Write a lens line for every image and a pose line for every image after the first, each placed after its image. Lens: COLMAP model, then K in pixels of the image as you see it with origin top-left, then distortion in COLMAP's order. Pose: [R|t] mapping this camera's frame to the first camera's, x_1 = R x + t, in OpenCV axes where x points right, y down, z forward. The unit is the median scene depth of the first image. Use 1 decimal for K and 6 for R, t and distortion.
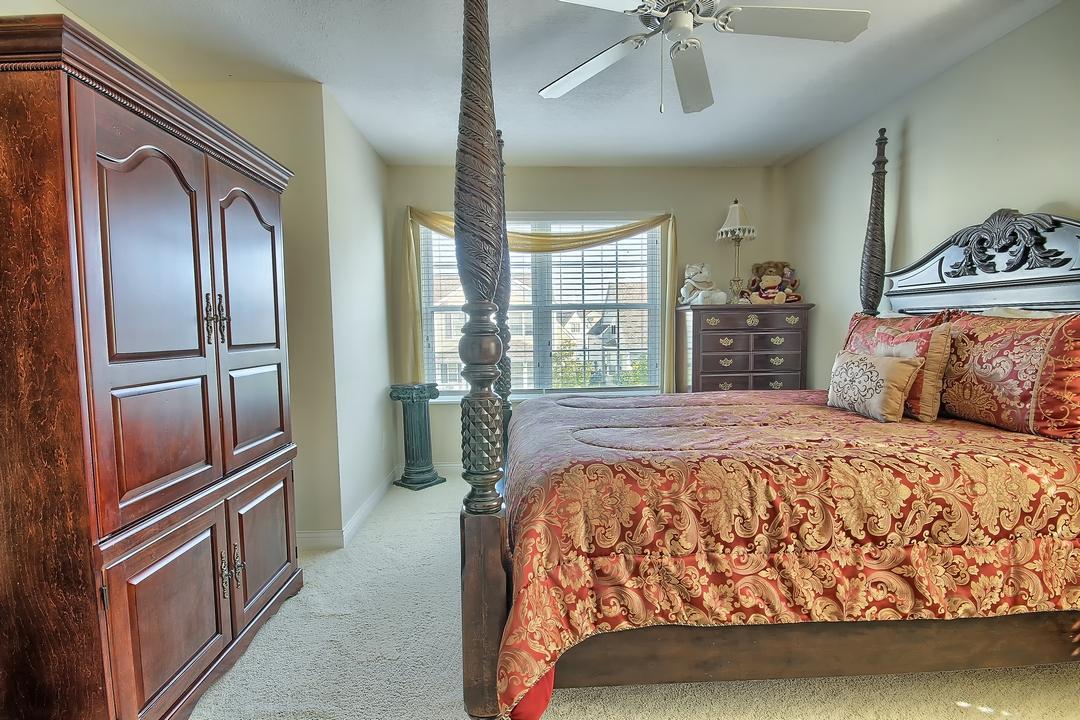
lens RADIAL K [[498.8, 0, 546.0], [0, 498.8, 355.9], [0, 0, 1]] dist [-0.000076, -0.006064]
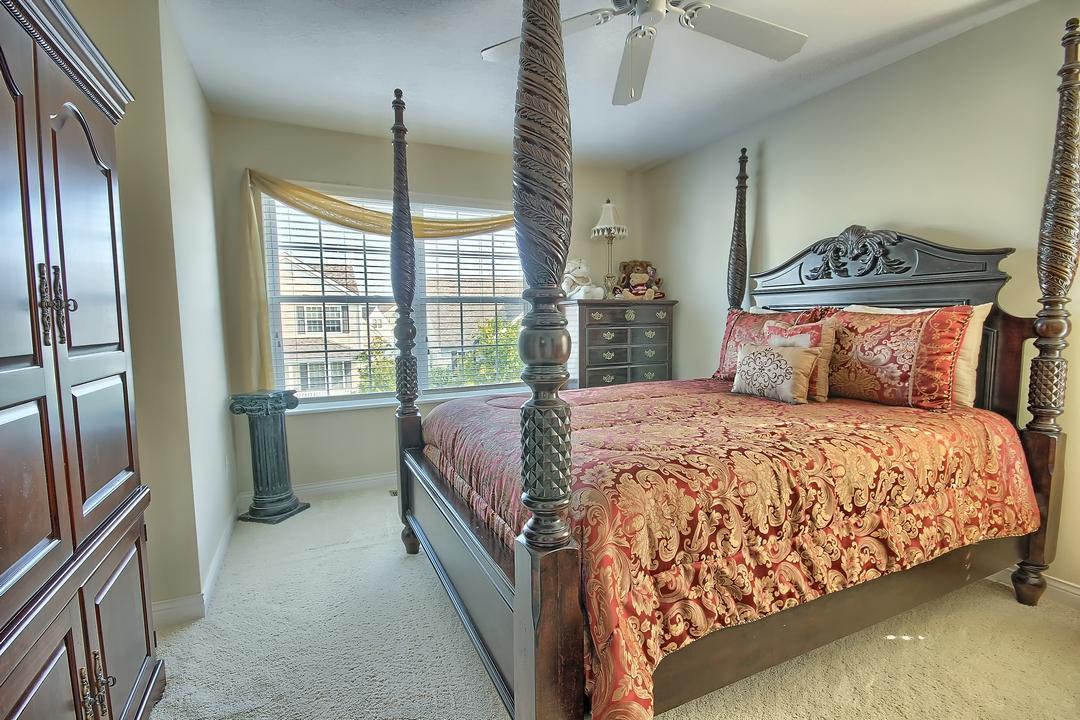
lens RADIAL K [[498.8, 0, 542.7], [0, 498.8, 356.5], [0, 0, 1]] dist [-0.000076, -0.006064]
pose [[0.924644, -0.024852, 0.380020, -0.269702], [0.021043, 0.999678, 0.014176, -0.004726], [-0.380250, -0.005111, 0.924870, 0.154045]]
